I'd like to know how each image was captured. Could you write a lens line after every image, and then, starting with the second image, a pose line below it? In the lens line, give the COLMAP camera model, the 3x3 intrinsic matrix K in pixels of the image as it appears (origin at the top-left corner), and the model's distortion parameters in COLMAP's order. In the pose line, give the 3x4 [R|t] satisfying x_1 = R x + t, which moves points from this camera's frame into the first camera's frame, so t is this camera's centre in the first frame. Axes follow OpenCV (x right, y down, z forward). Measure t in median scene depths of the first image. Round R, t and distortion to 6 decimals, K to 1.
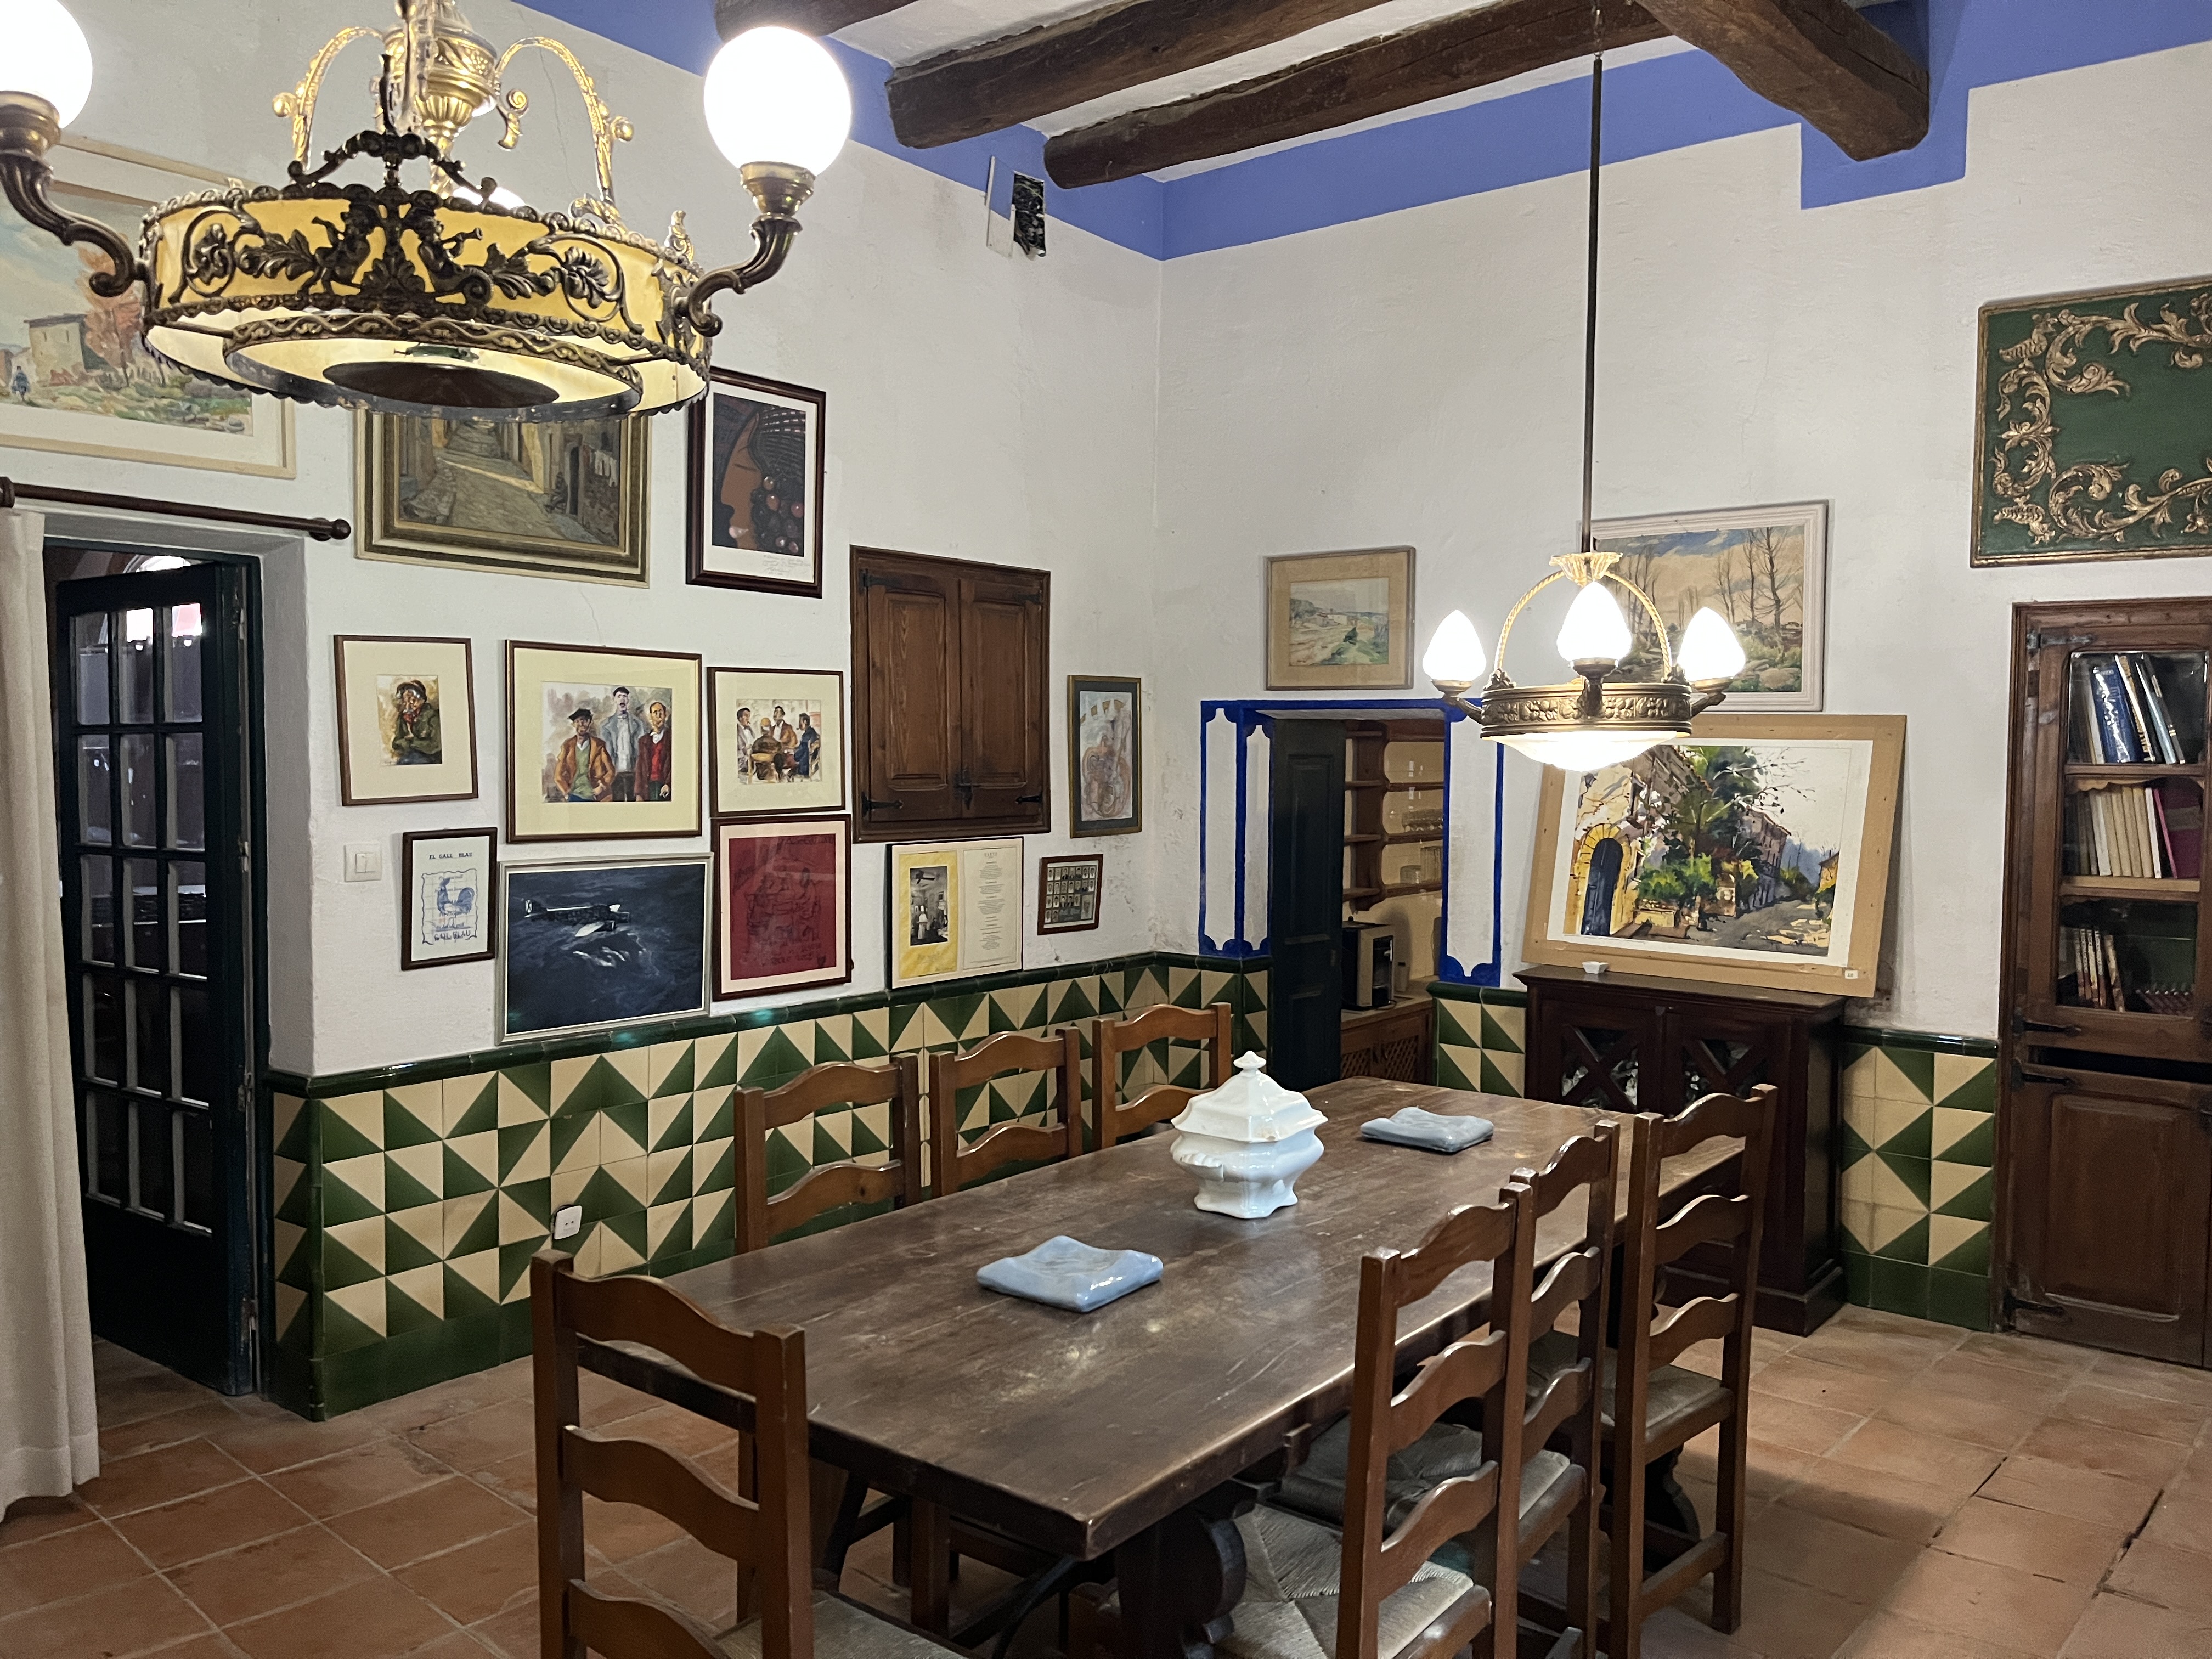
lens RADIAL K [[1663.9, 0, 1091.7], [0, 1663.9, 833.7], [0, 0, 1]] dist [0.065557, -0.093563]
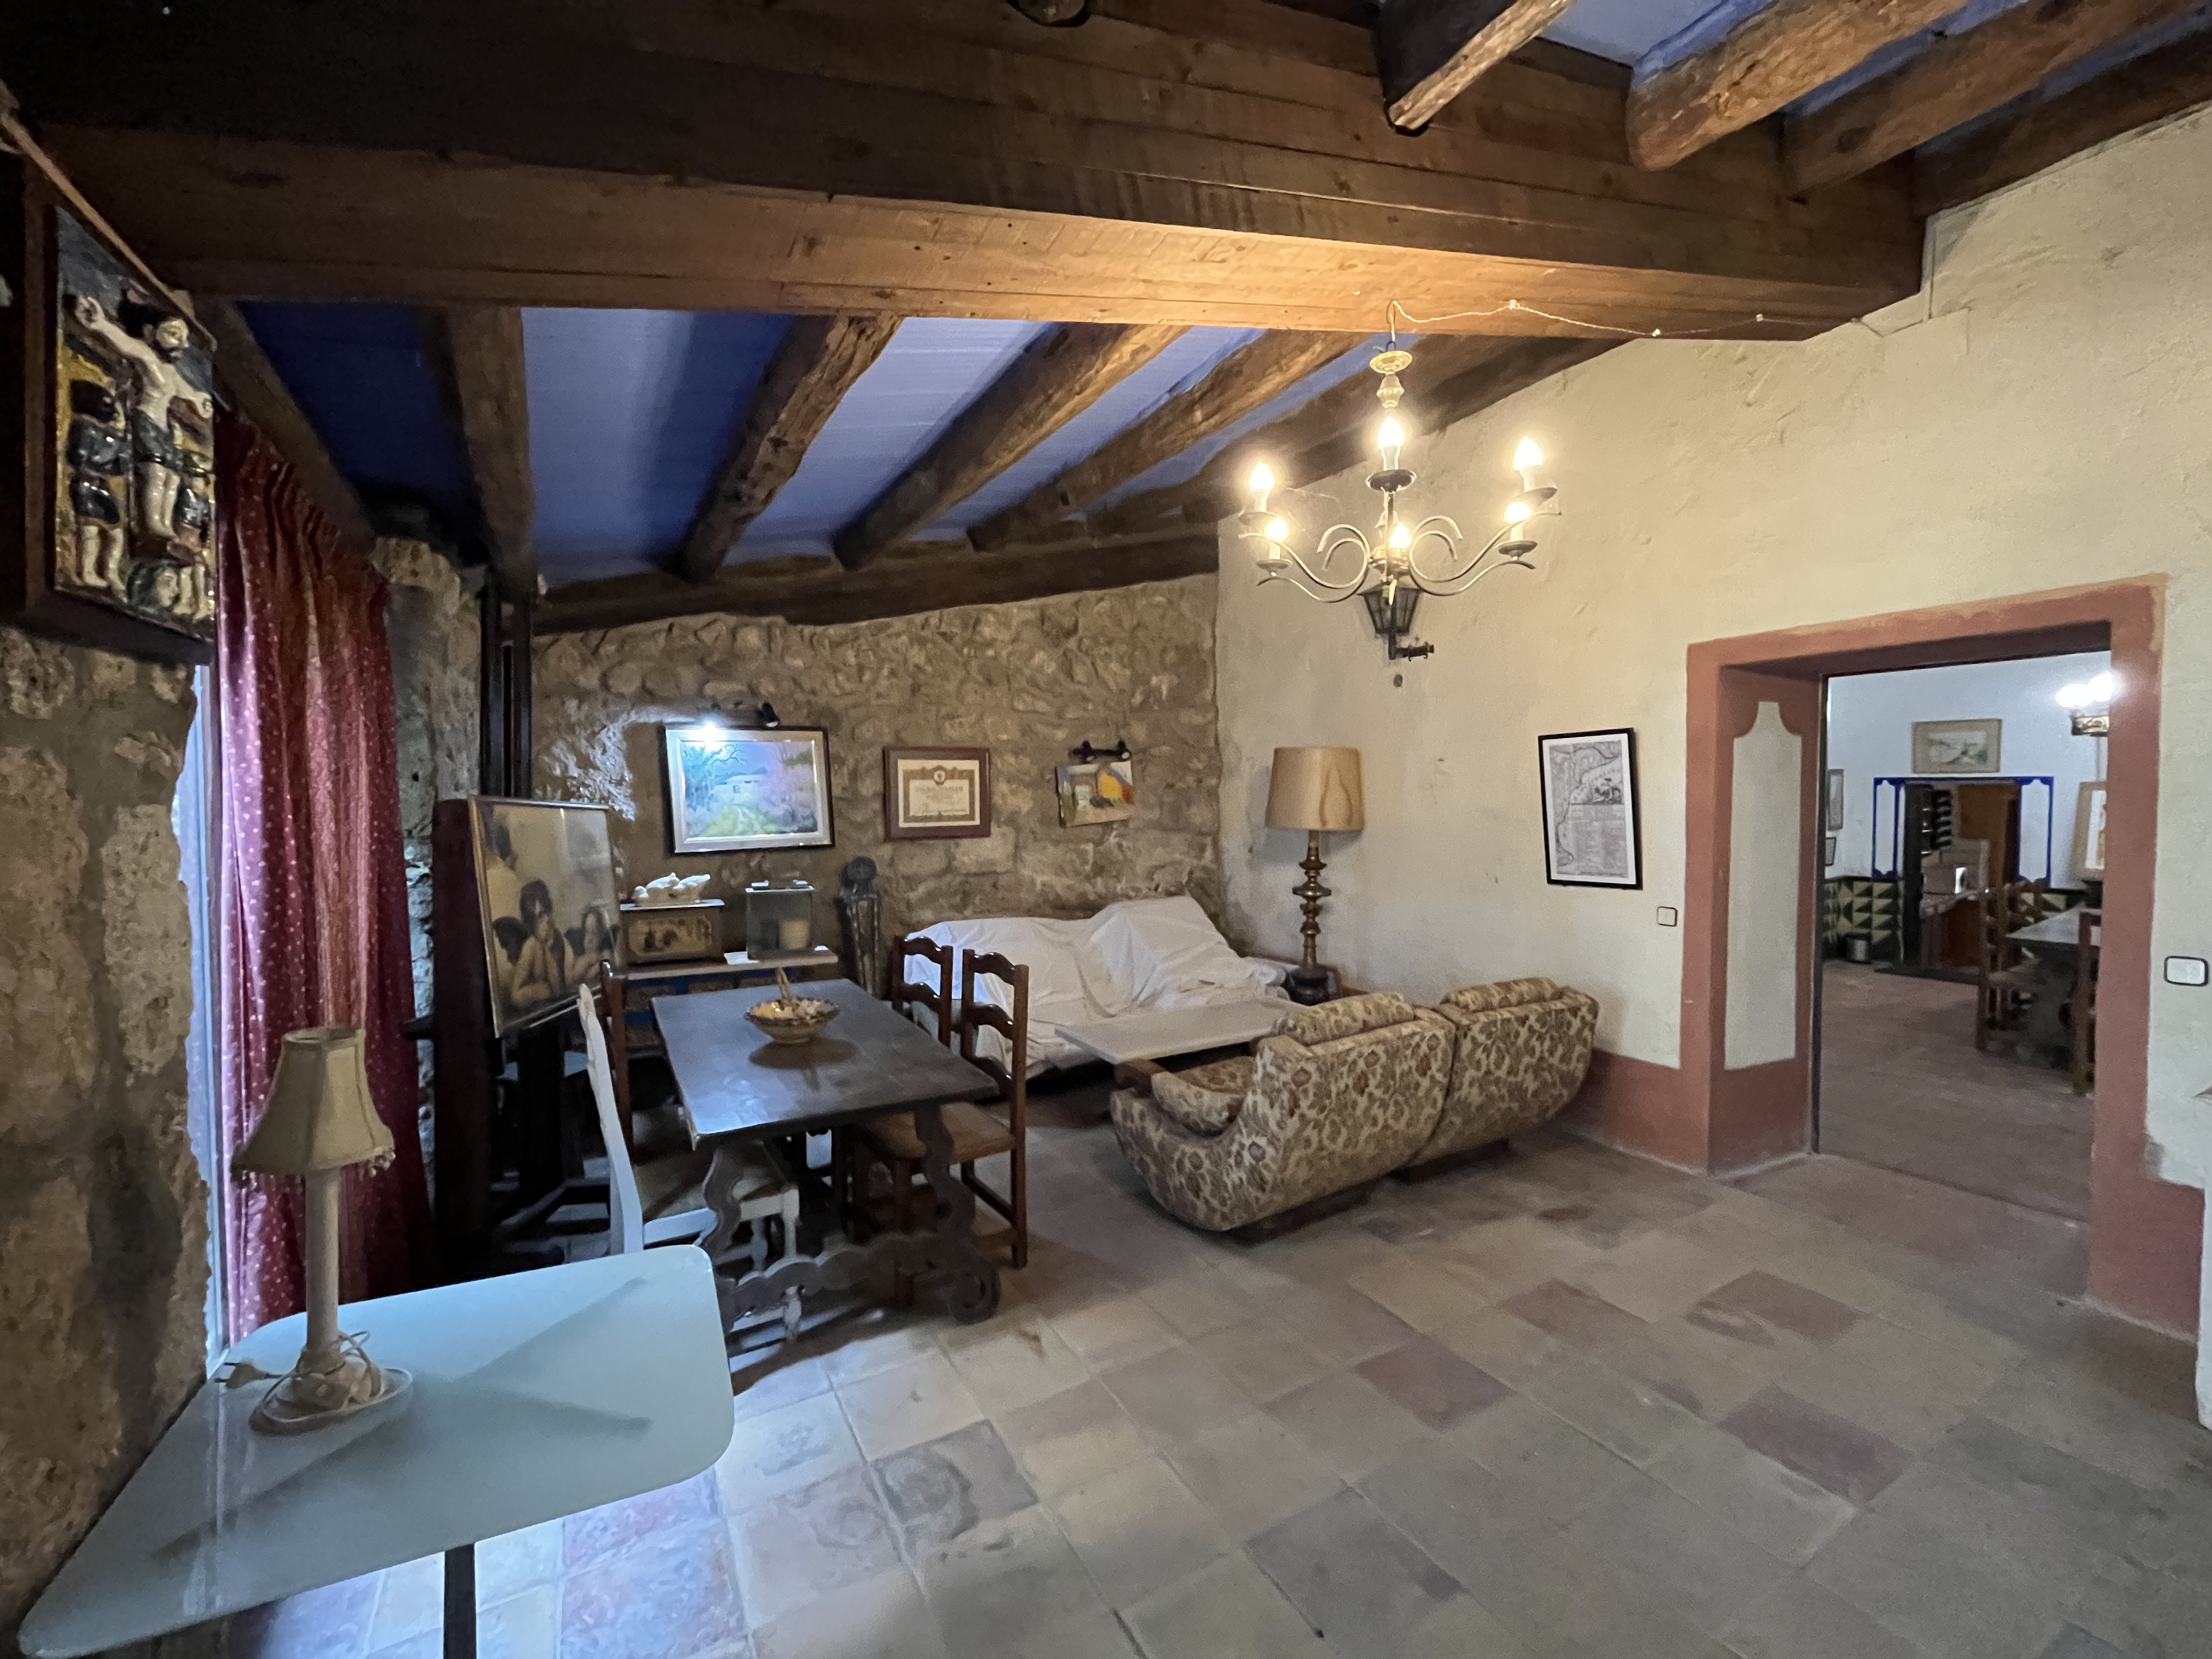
lens RADIAL K [[899.3, 0, 1104.6], [0, 899.3, 827.2], [0, 0, 1]] dist [-0.002426, 0.000430]
pose [[0.959102, -0.000611, -0.283061, -0.957705], [-0.003110, 0.999915, -0.012697, 0.025724], [0.283044, 0.013058, 0.959018, -0.938115]]
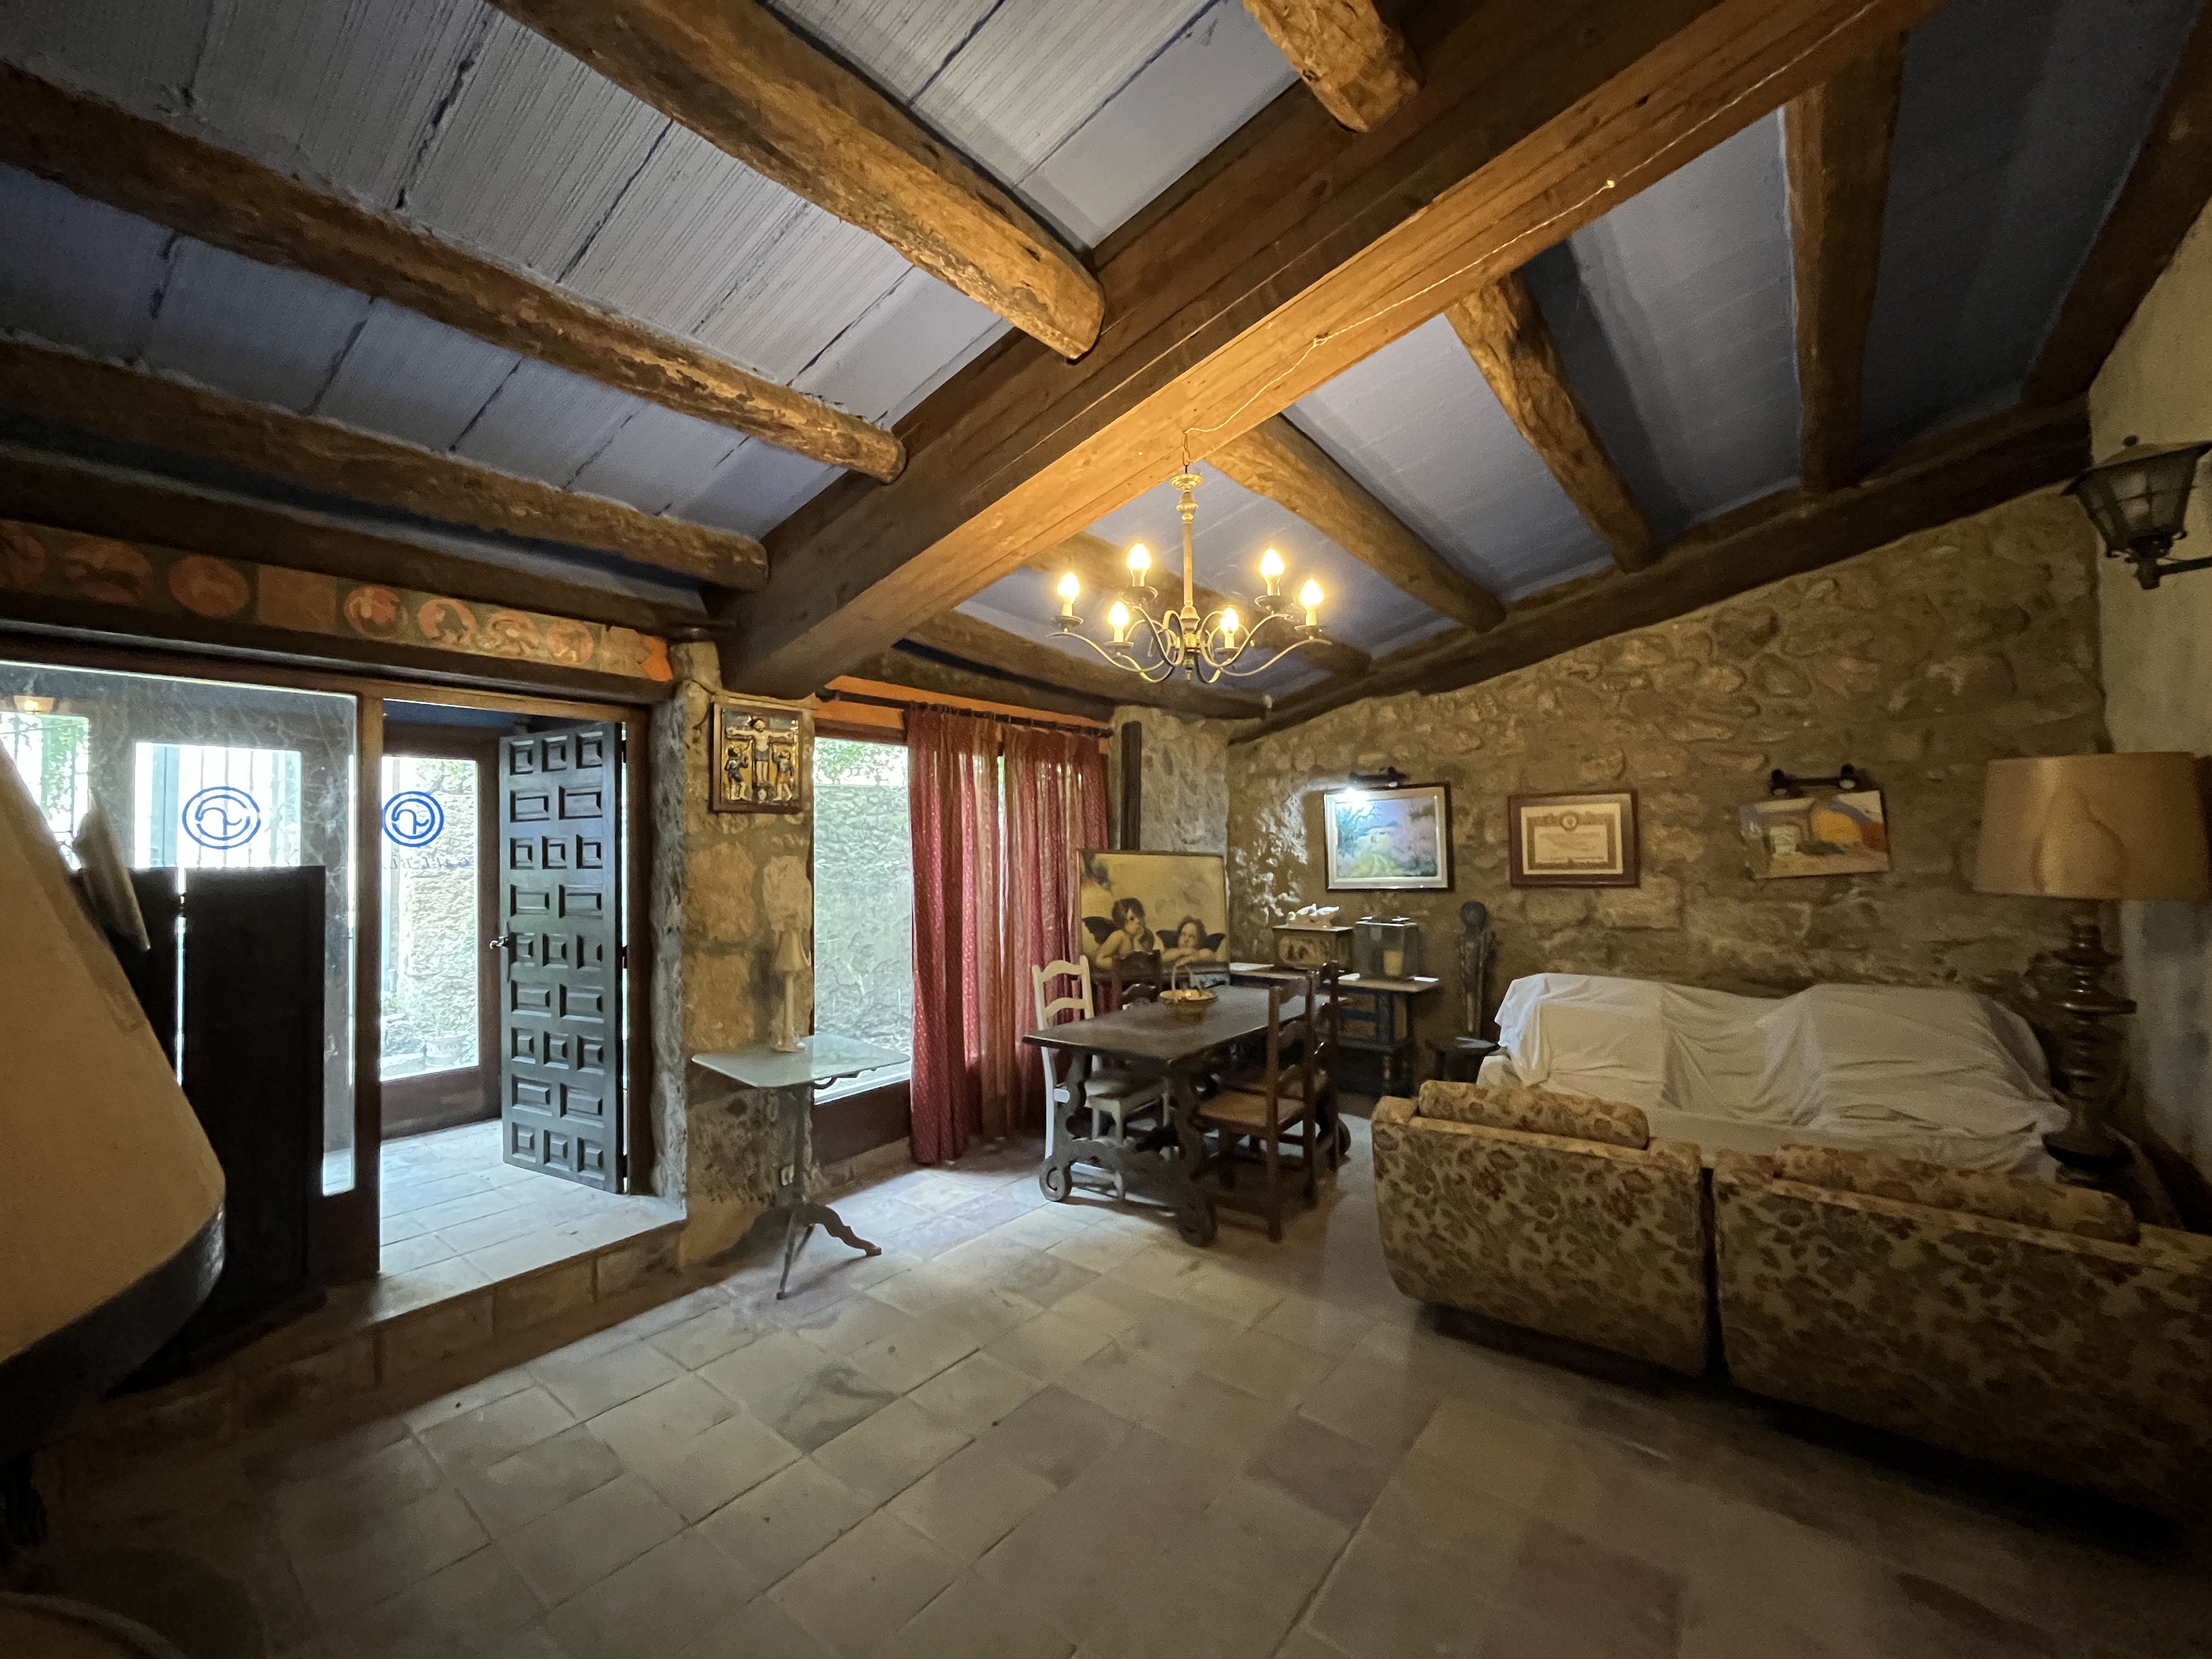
lens RADIAL K [[899.3, 0, 1103.3], [0, 899.3, 829.1], [0, 0, 1]] dist [-0.002426, 0.000430]
pose [[0.081800, -0.030011, -0.996197, -0.415403], [-0.032690, 0.998928, -0.032777, 0.009387], [0.996113, 0.035247, 0.080731, -0.540937]]
